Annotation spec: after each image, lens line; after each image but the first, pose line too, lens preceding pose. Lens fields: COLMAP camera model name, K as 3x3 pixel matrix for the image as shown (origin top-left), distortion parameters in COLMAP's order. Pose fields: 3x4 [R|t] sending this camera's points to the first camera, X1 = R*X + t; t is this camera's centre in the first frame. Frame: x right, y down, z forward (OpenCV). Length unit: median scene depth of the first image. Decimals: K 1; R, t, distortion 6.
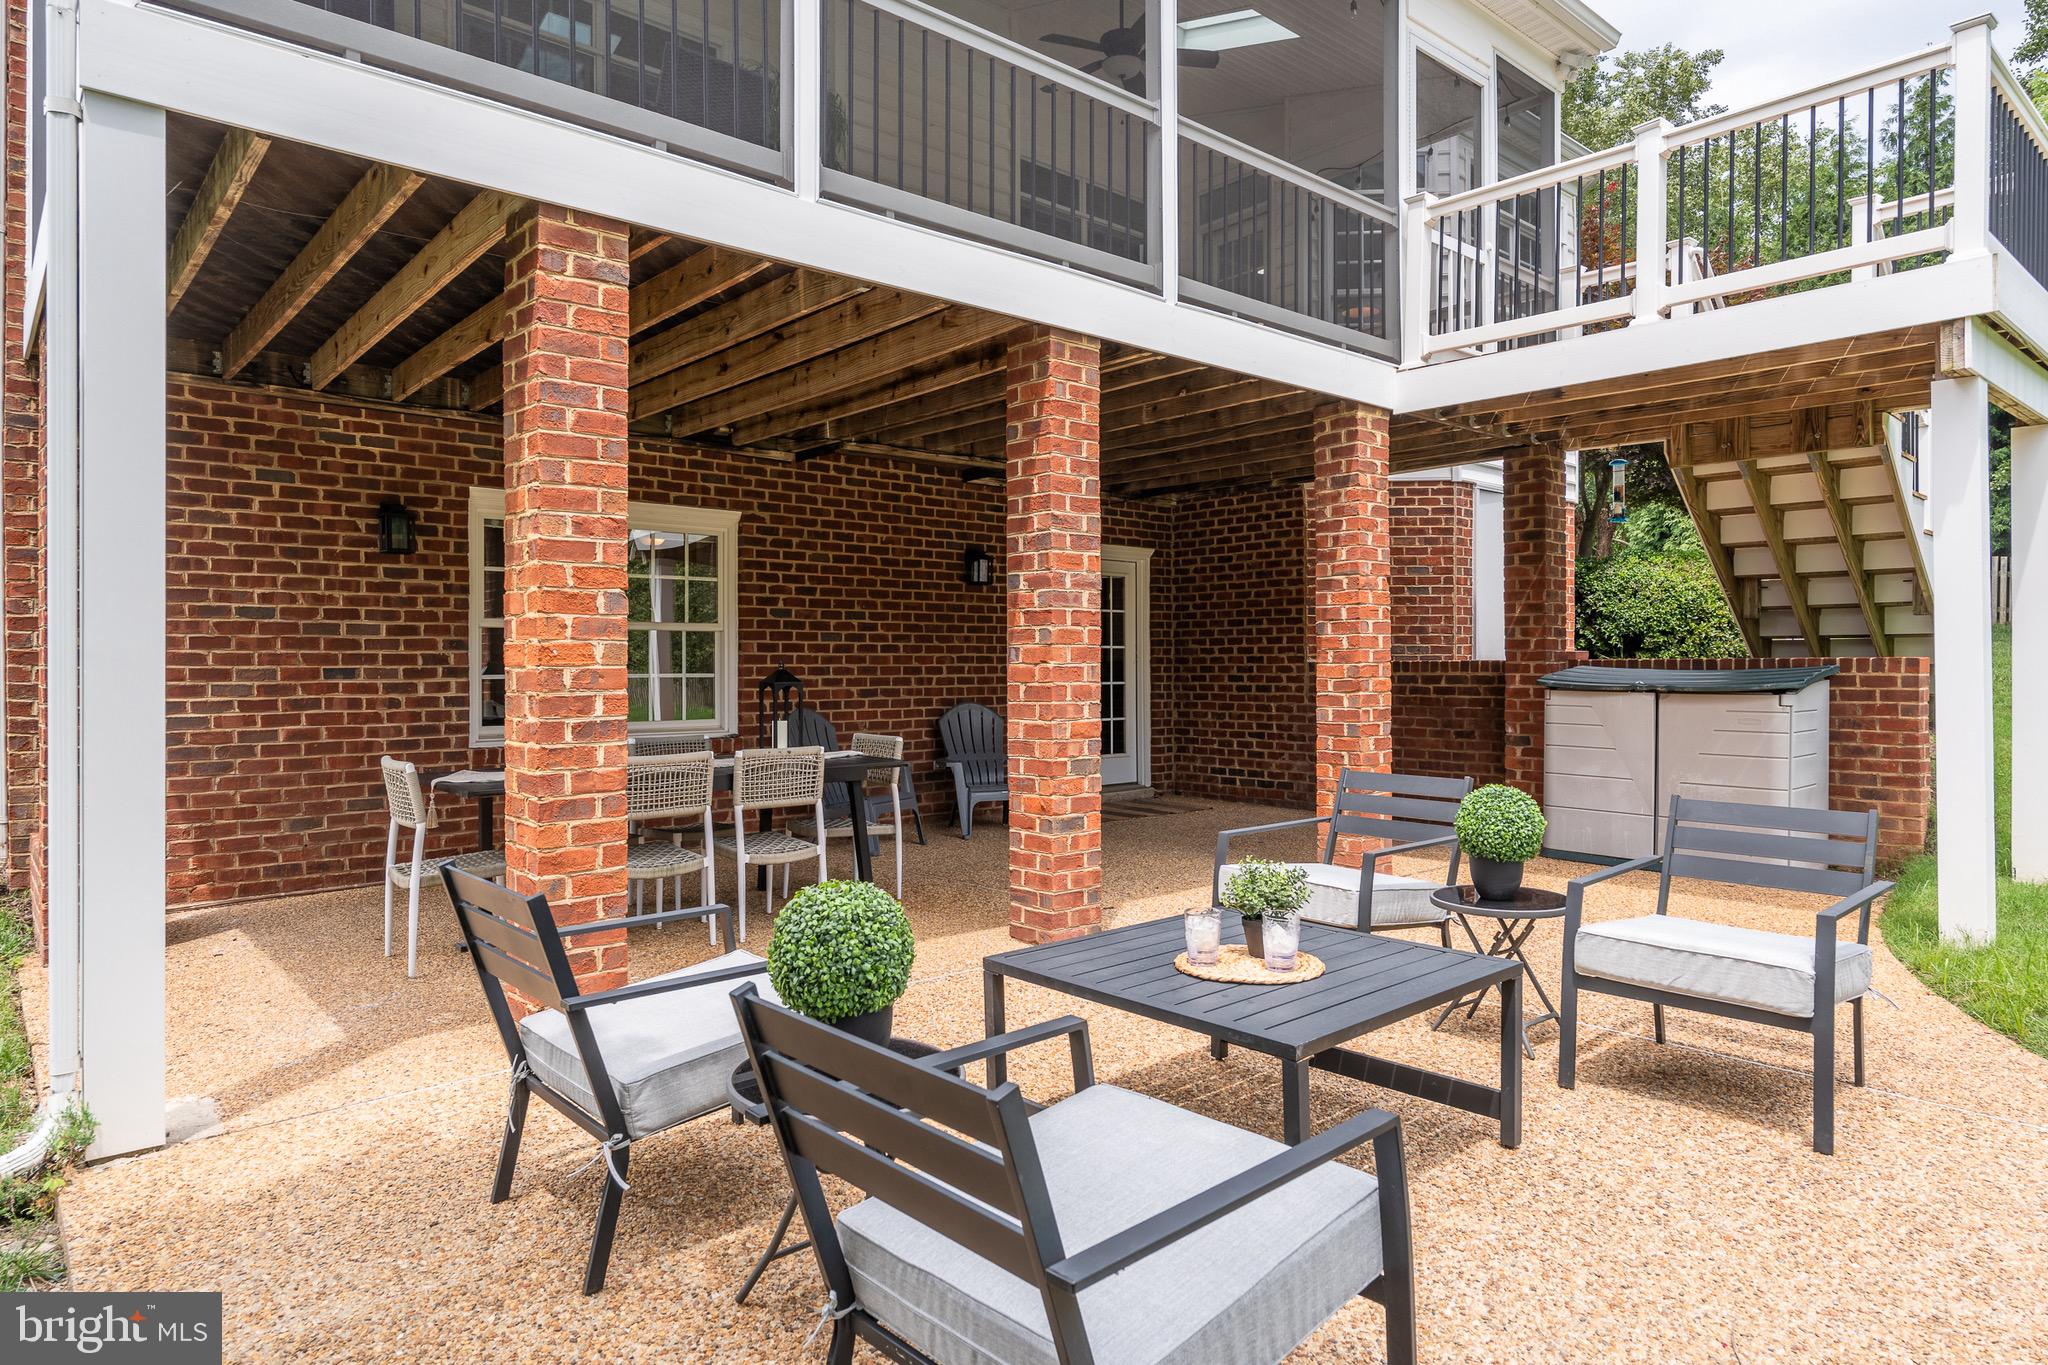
lens RADIAL K [[1200.4, 0, 1024.0], [0, 1200.4, 682.5], [0, 0, 1]] dist [-0.002685, -0.000394]
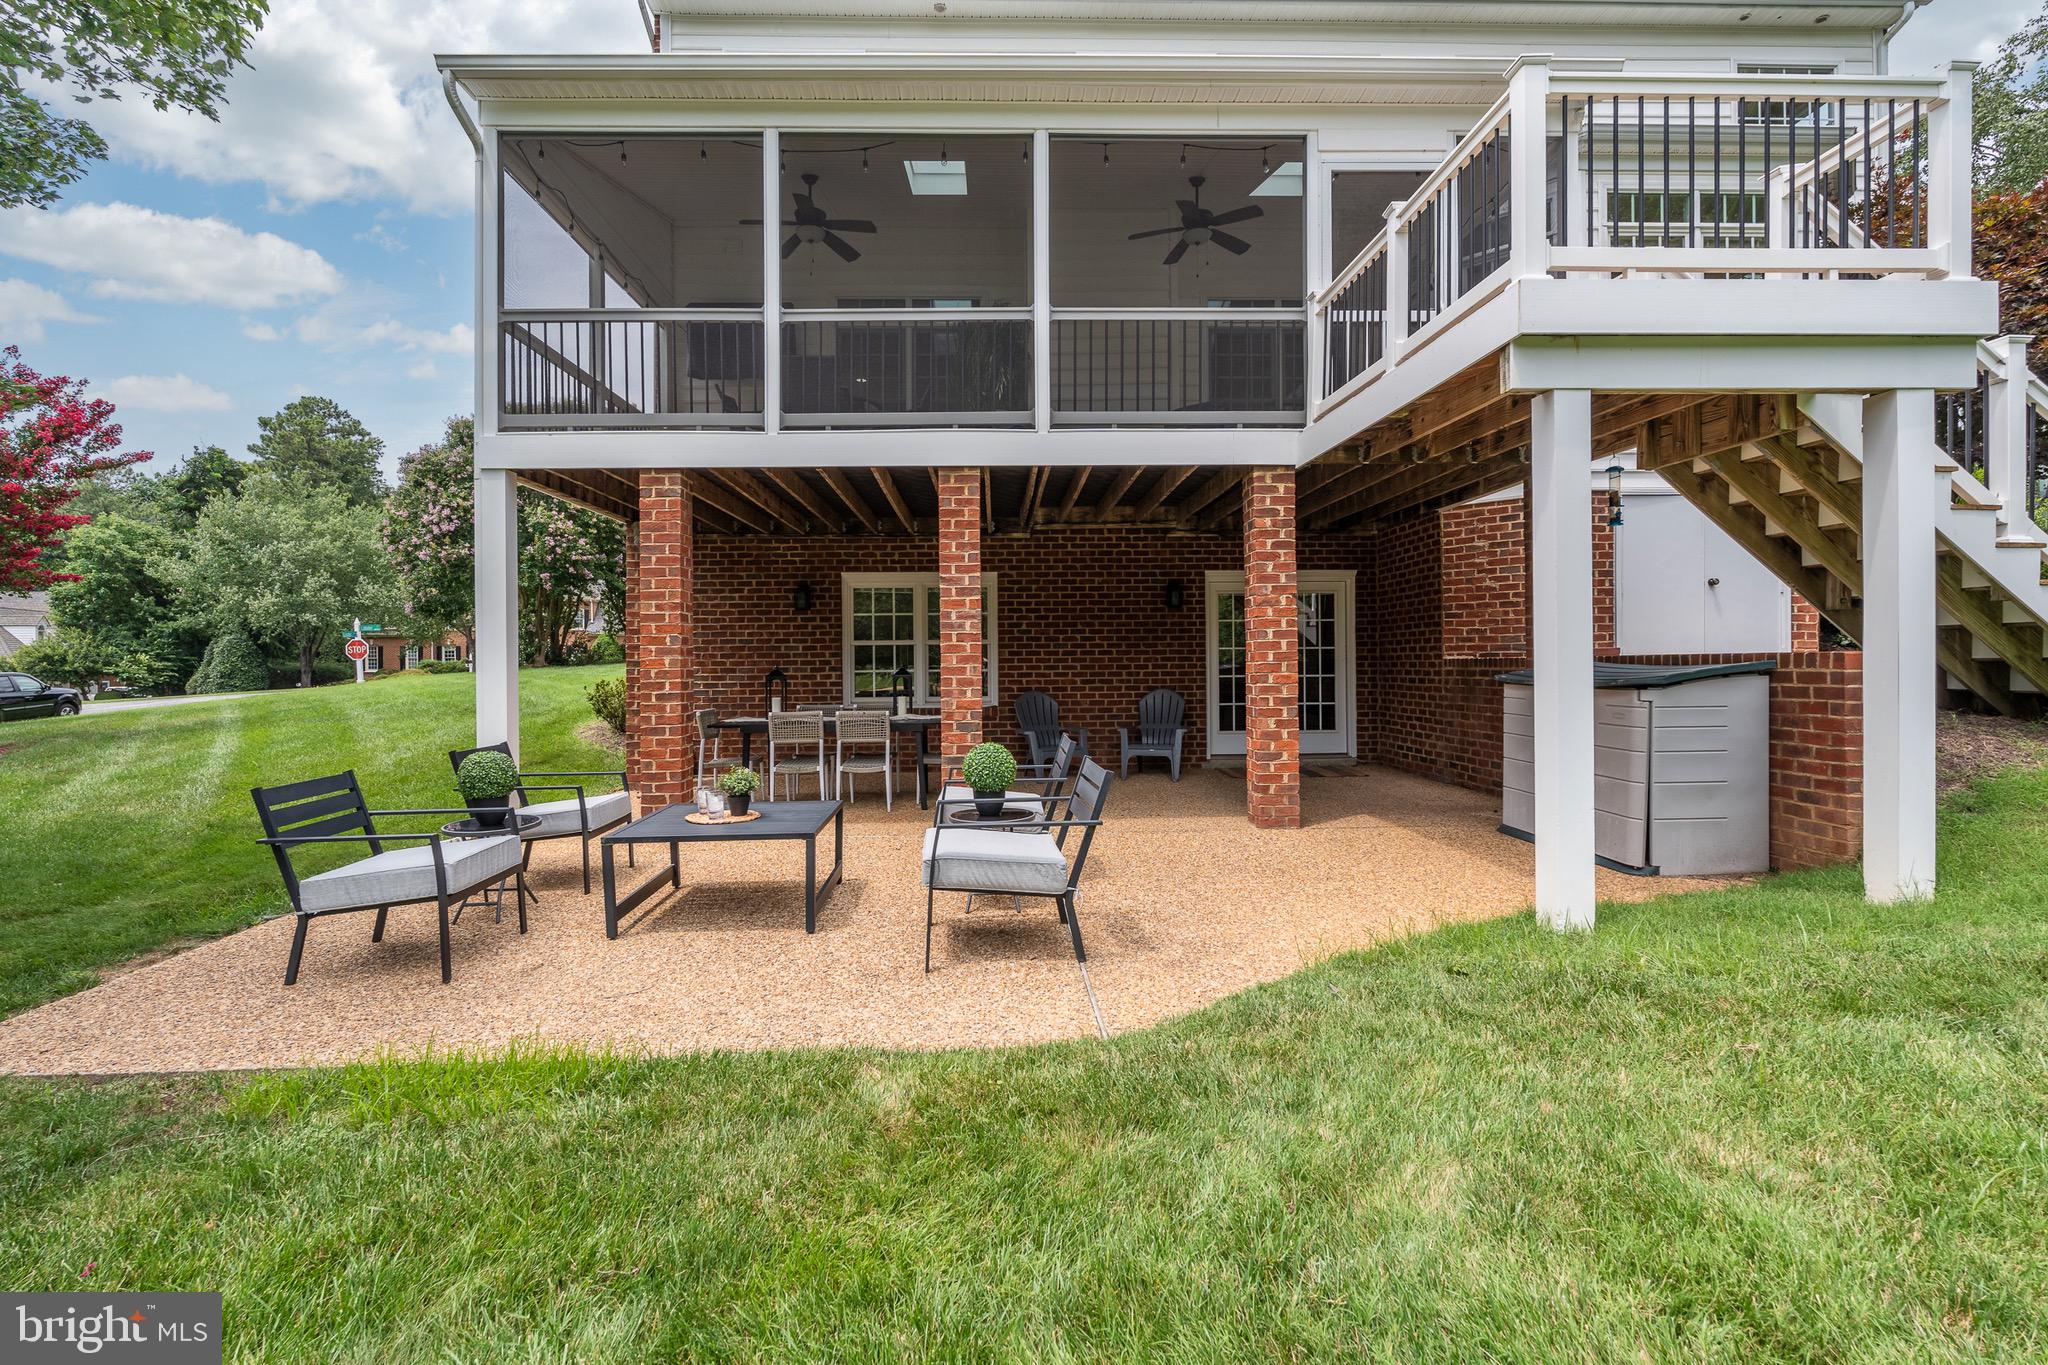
lens RADIAL K [[900.7, 0, 1024.8], [0, 900.7, 676.7], [0, 0, 1]] dist [-0.001056, -0.000023]
pose [[0.775961, 0.004550, -0.630764, 0.687699], [-0.001476, 0.999984, 0.005398, -0.004617], [0.630779, -0.003258, 0.775956, 0.063945]]
